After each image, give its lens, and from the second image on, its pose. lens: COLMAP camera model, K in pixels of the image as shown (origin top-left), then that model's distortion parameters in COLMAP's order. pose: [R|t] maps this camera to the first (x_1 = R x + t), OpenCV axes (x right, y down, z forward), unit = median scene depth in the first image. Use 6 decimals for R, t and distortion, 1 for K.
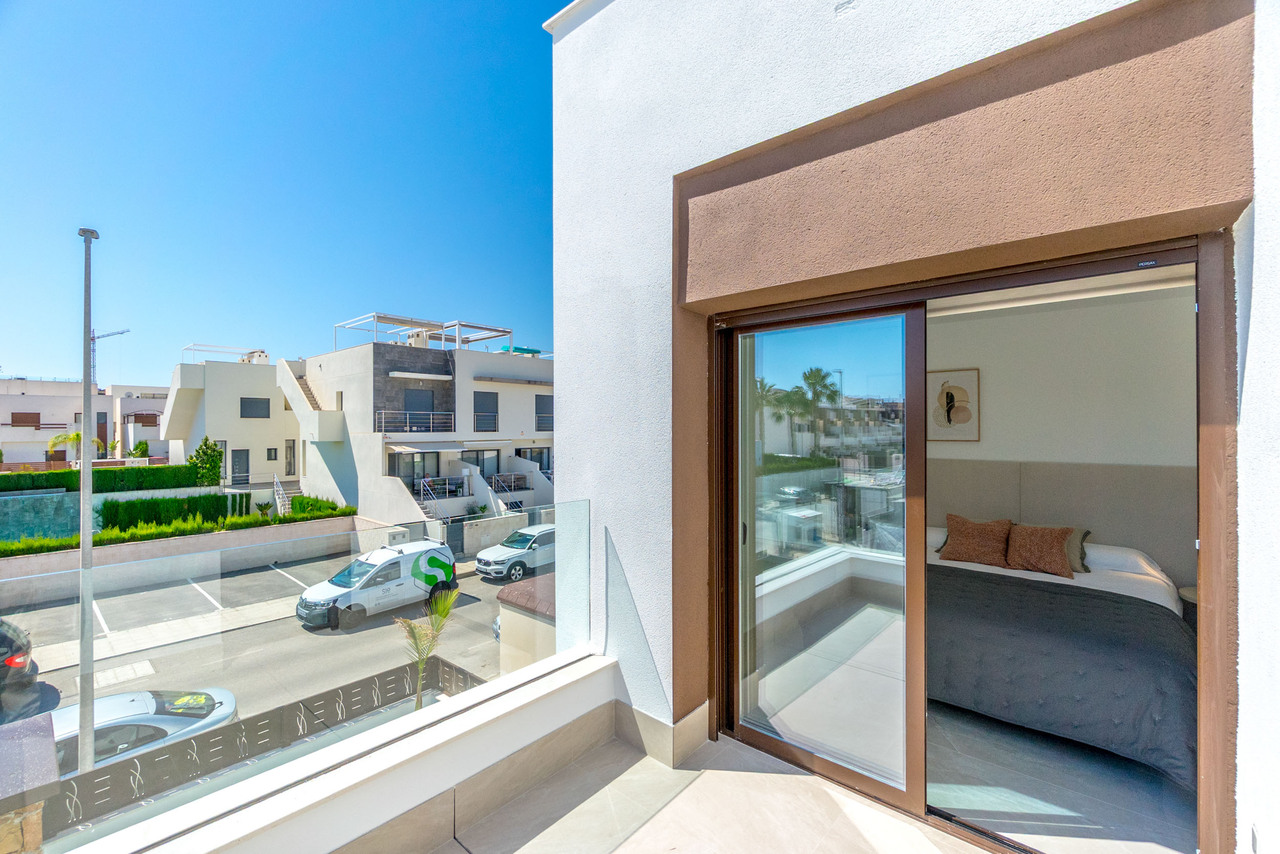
lens RADIAL K [[552.0, 0, 635.8], [0, 552.0, 422.3], [0, 0, 1]] dist [-0.005163, 0.000655]
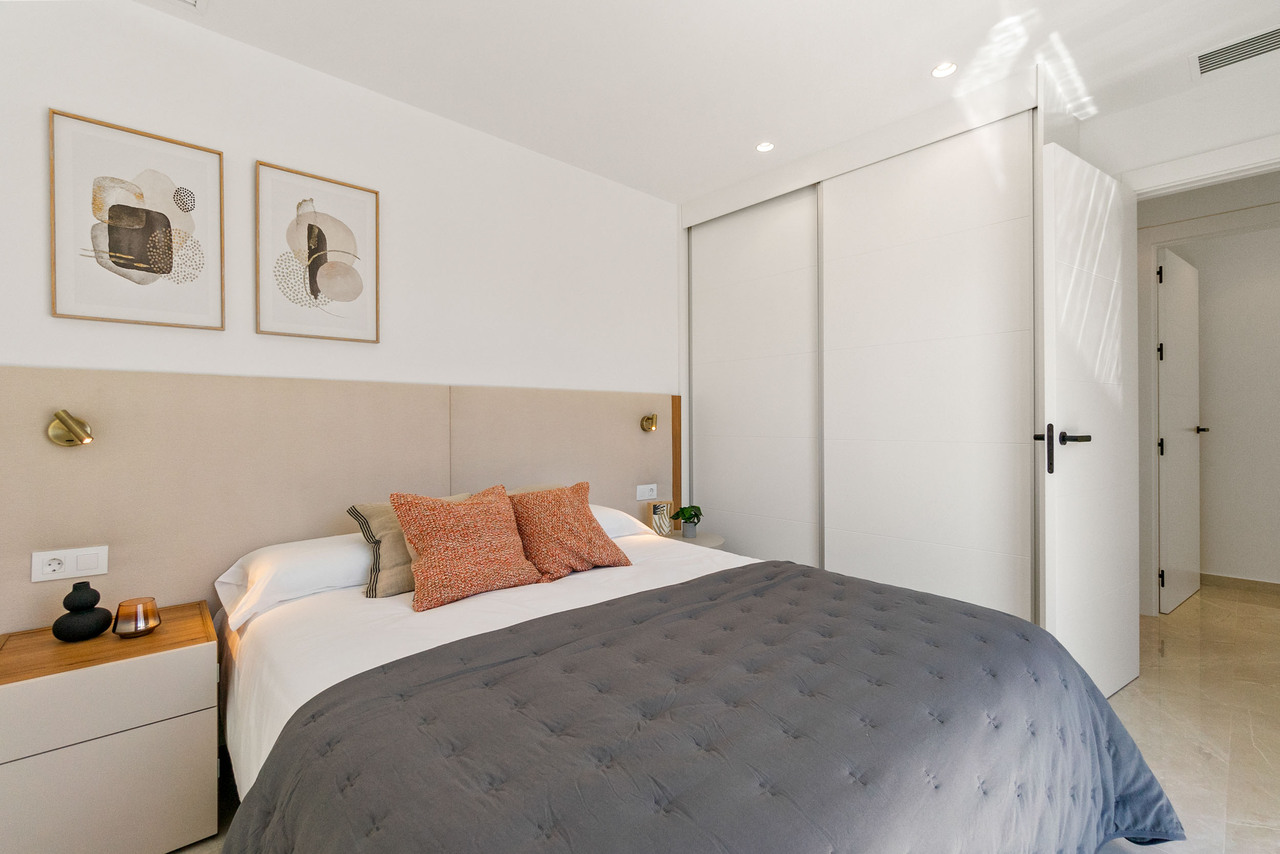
lens RADIAL K [[552.0, 0, 648.8], [0, 552.0, 421.0], [0, 0, 1]] dist [-0.005163, 0.000655]
pose [[0.119330, -0.003336, 0.992849, 0.169742], [-0.009474, 0.999945, 0.004498, 0.098975], [-0.992809, -0.009943, 0.119292, 0.702170]]
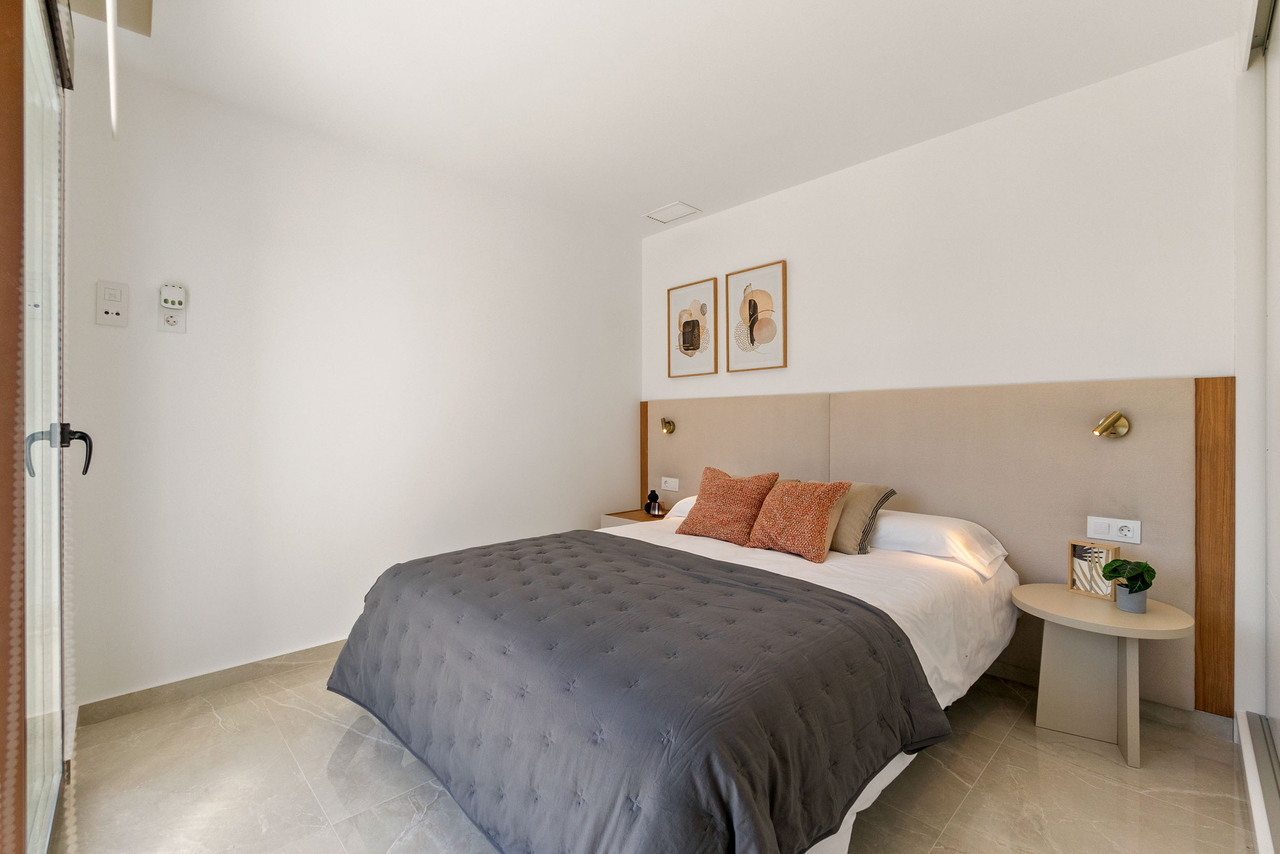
lens RADIAL K [[552.0, 0, 649.7], [0, 552.0, 423.9], [0, 0, 1]] dist [-0.005163, 0.000655]
pose [[0.995974, -0.000784, -0.089637, 0.516368], [0.001679, 0.999950, 0.009900, 0.098198], [0.089625, -0.010010, 0.995925, 0.300227]]
